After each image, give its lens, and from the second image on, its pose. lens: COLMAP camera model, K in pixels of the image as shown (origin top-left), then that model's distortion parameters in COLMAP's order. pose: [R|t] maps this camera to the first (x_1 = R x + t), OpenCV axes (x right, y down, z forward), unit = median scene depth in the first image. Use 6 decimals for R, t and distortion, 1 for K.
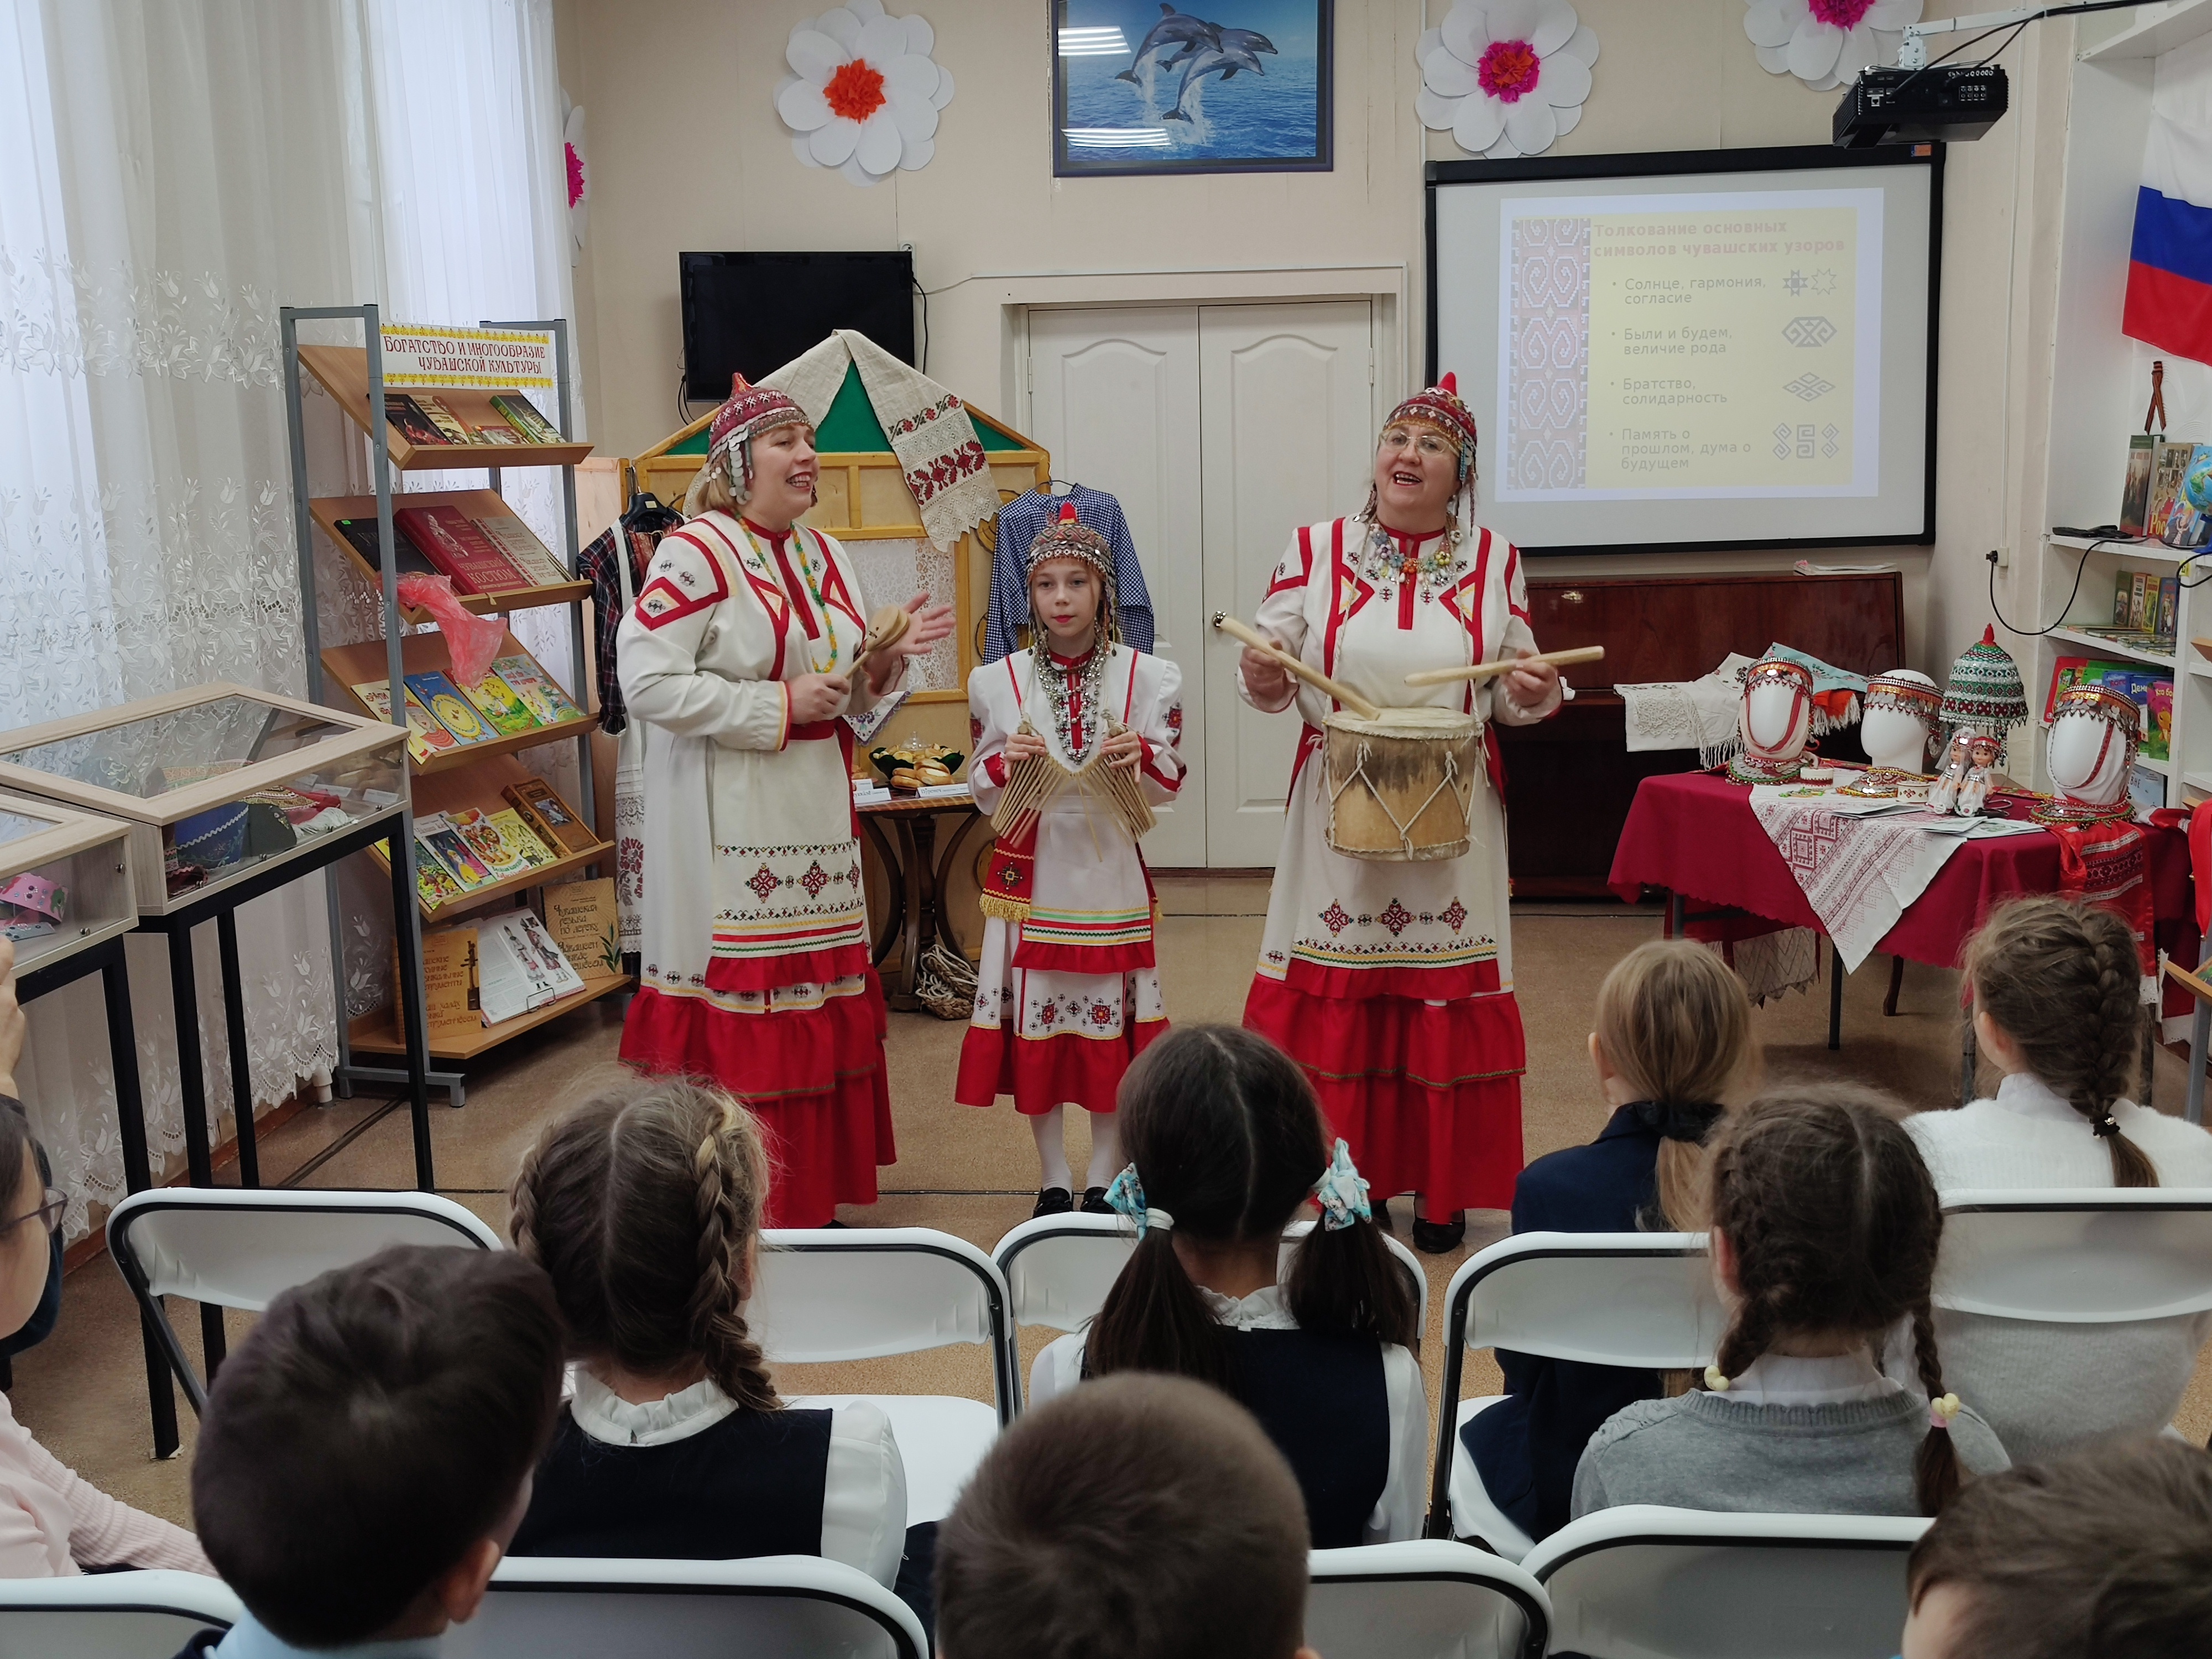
lens RADIAL K [[2325.9, 0, 1105.6], [0, 2325.9, 822.6], [0, 0, 1]] dist [0.016564, 0.000000]
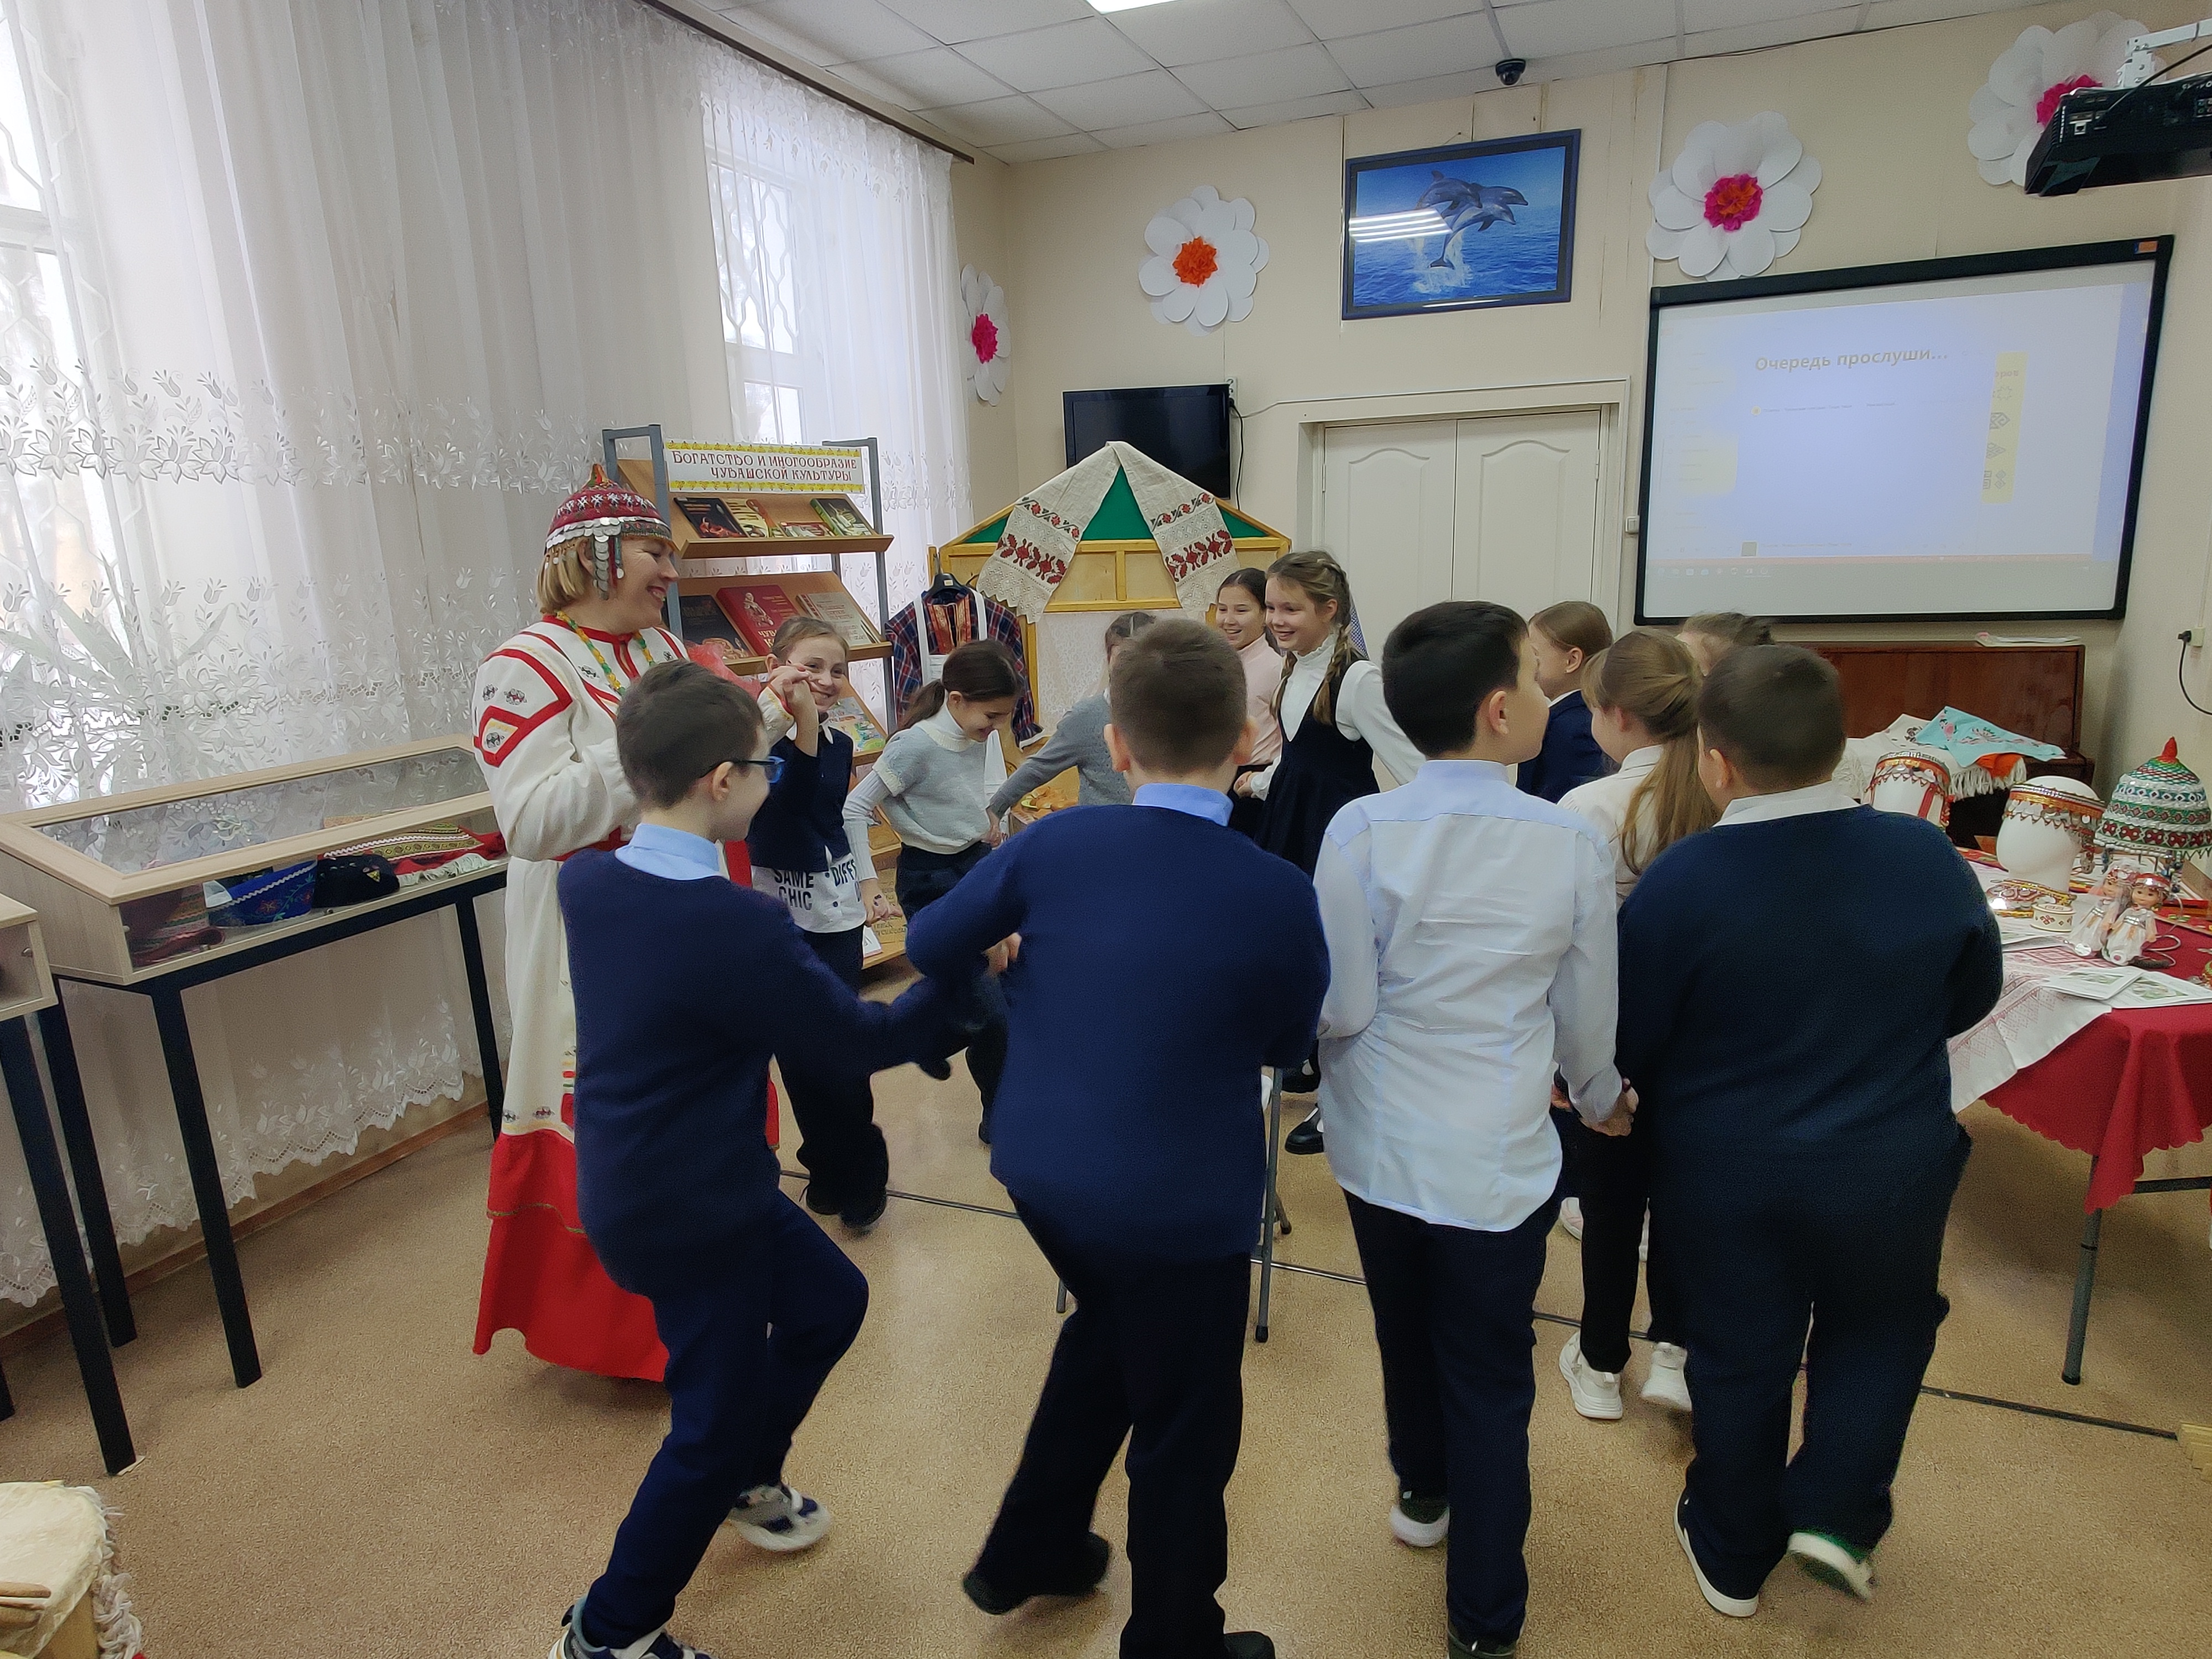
lens RADIAL K [[1315.0, 0, 1109.8], [0, 1315.0, 849.5], [0, 0, 1]] dist [0.003576, -0.004255]
pose [[0.950474, 0.065979, -0.303720, 0.116389], [-0.042471, 0.995613, 0.083373, -0.051303], [0.307888, -0.066344, 0.949107, 0.309100]]
